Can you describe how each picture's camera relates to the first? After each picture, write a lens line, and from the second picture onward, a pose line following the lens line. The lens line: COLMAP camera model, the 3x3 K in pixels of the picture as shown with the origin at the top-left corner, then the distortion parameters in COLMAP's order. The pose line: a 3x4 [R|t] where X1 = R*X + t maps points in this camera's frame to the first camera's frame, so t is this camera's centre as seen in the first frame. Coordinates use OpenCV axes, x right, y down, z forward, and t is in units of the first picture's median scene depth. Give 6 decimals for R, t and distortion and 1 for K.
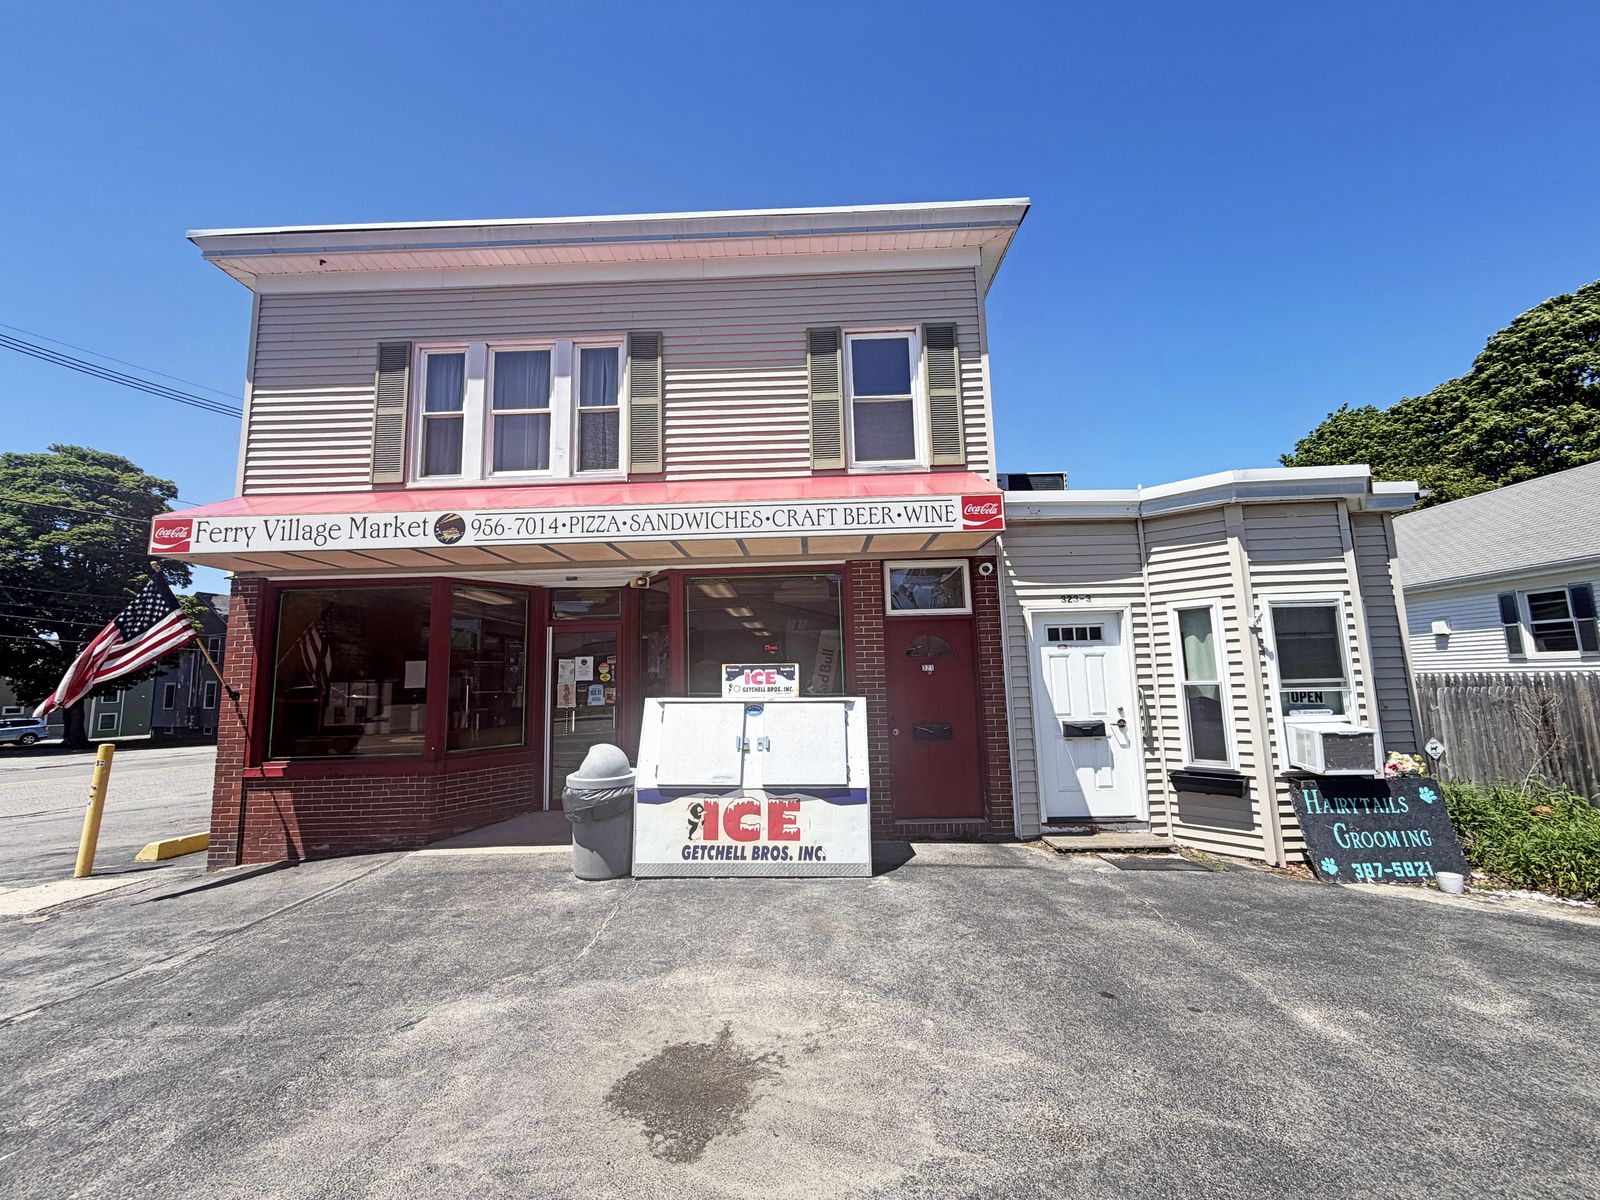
lens RADIAL K [[634.9, 0, 796.0], [0, 634.9, 599.7], [0, 0, 1]] dist [-0.002343, -0.000045]
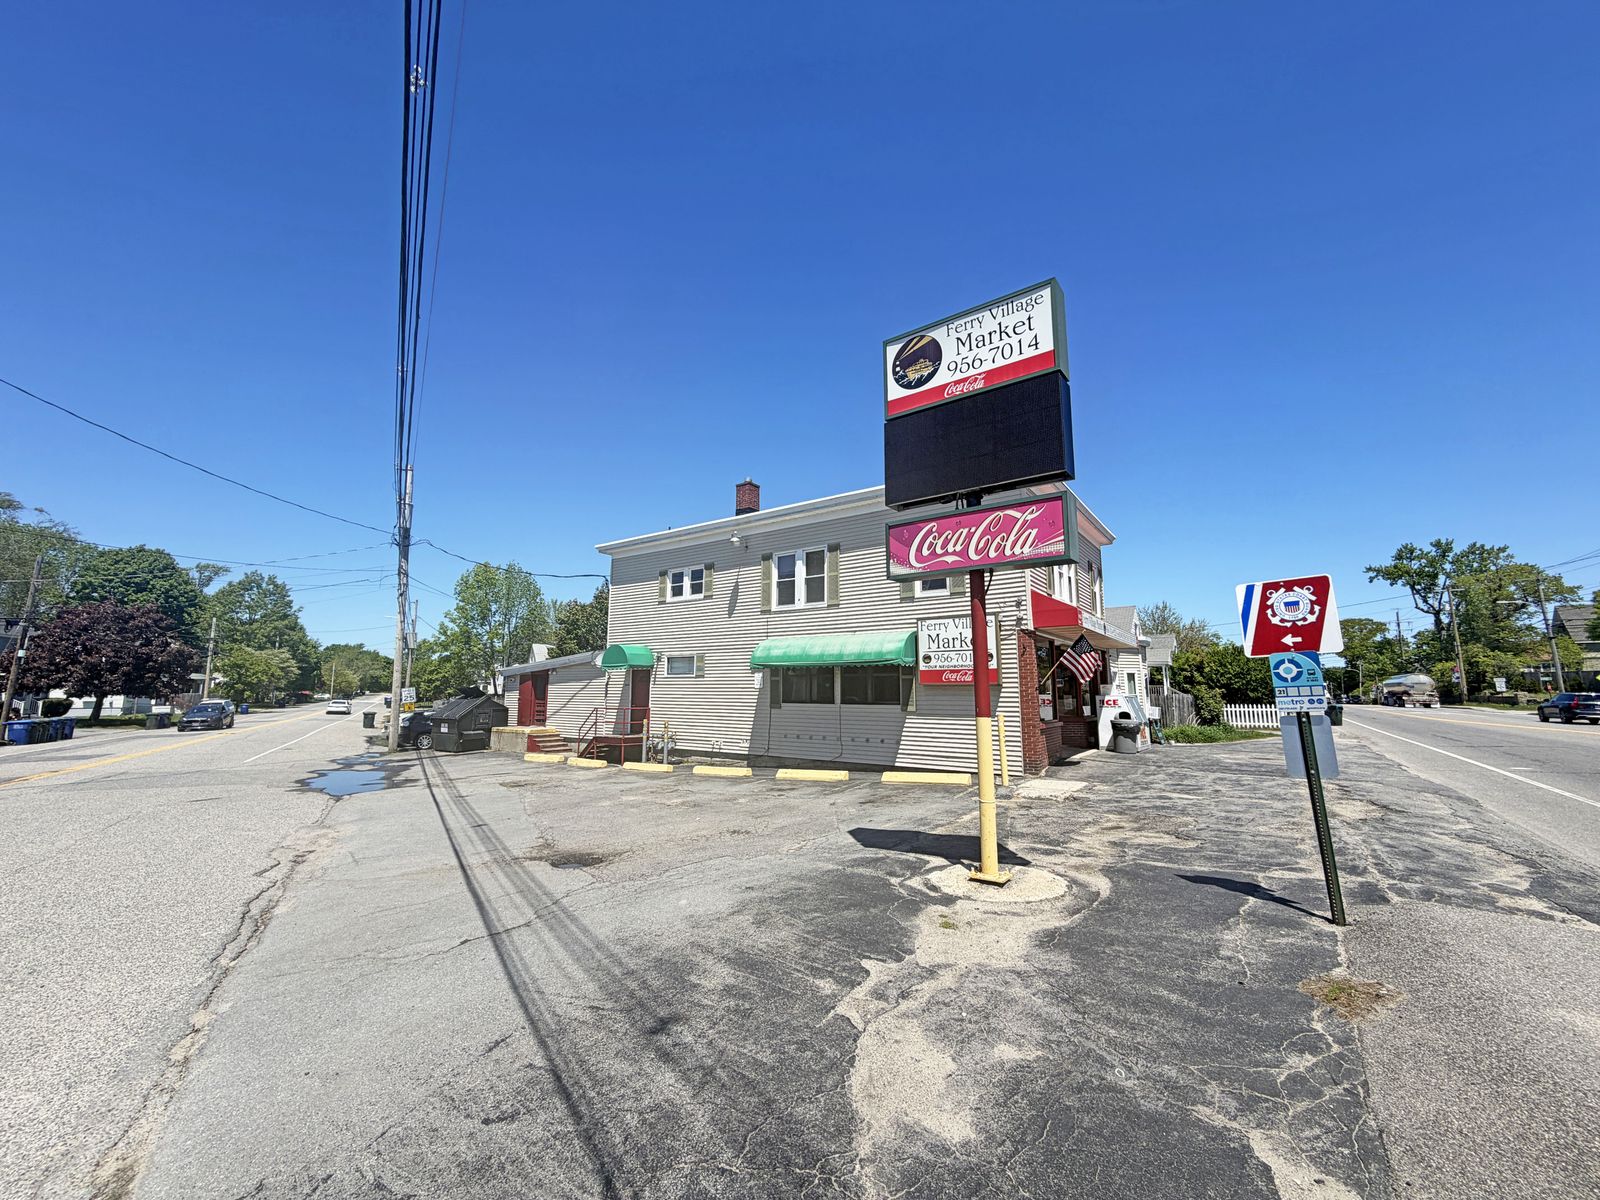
lens RADIAL K [[634.9, 0, 796.0], [0, 634.9, 599.7], [0, 0, 1]] dist [-0.002343, -0.000045]
pose [[0.574760, 0.147021, 0.805007, -3.407098], [-0.122561, 0.988098, -0.092953, 0.170399], [-0.809092, -0.045237, 0.585939, 0.497796]]
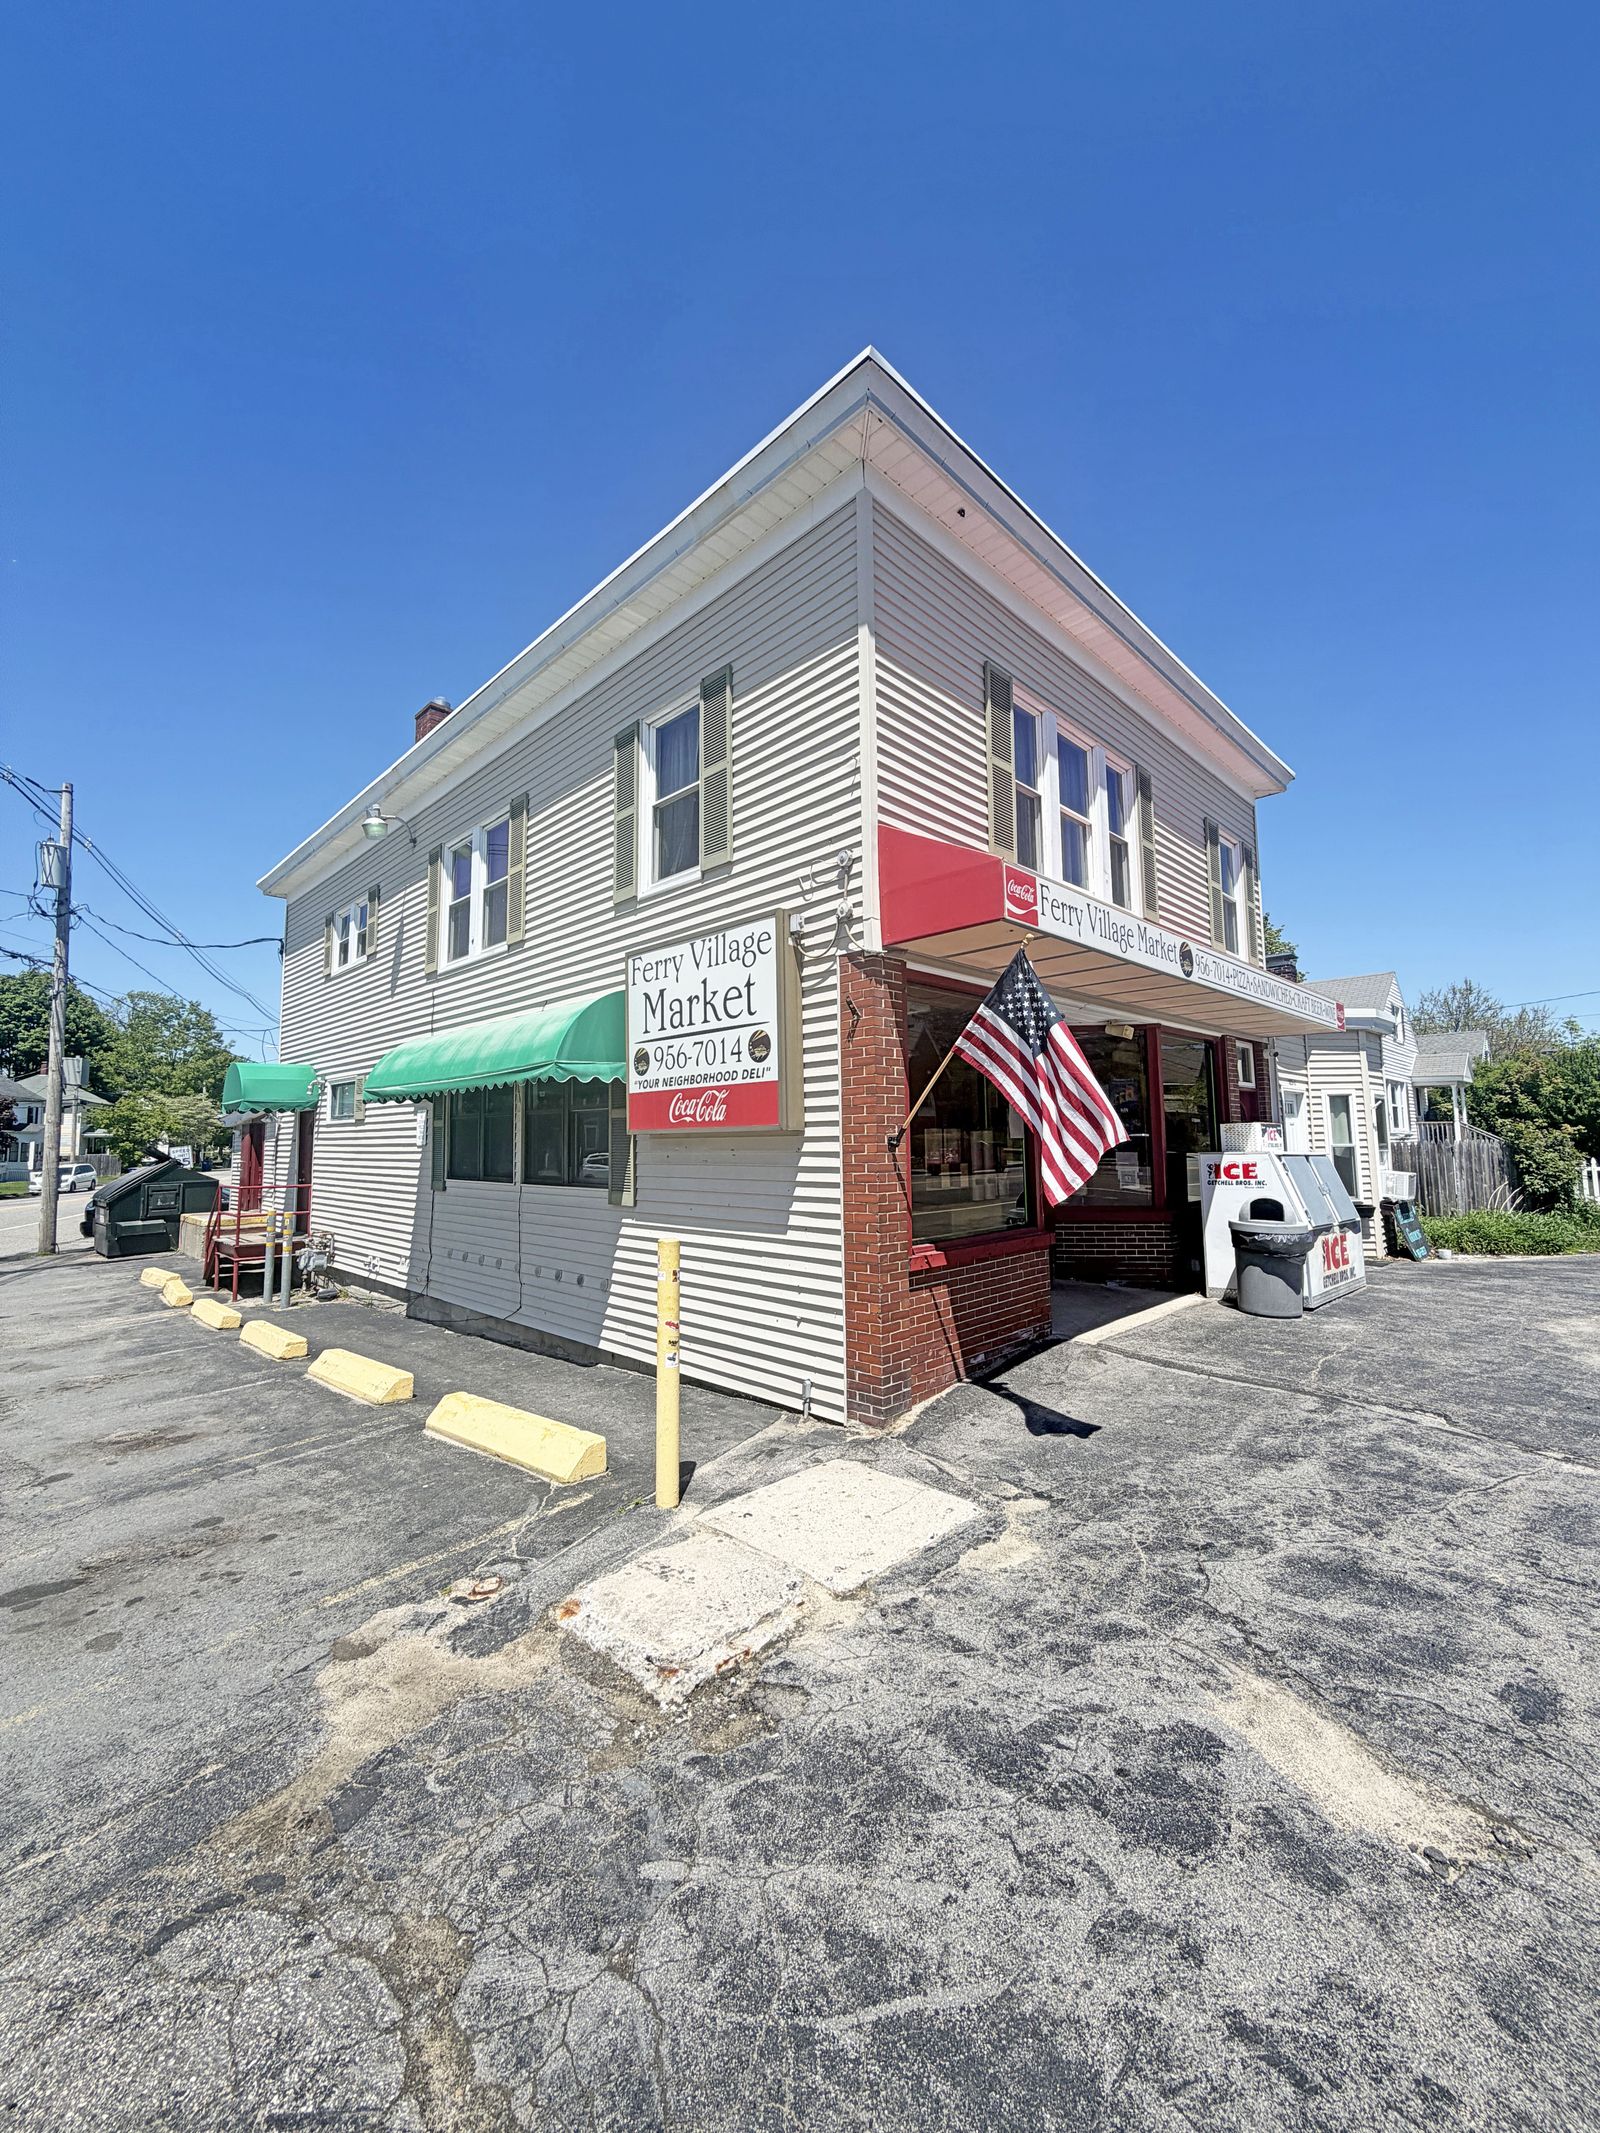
lens RADIAL K [[846.4, 0, 799.2], [0, 846.4, 1060.4], [0, 0, 1]] dist [-0.002343, -0.000045]
pose [[0.696046, 0.086745, 0.712738, -1.750910], [-0.097848, 0.994874, -0.025526, 0.111594], [-0.711298, -0.051972, 0.700966, 0.544980]]
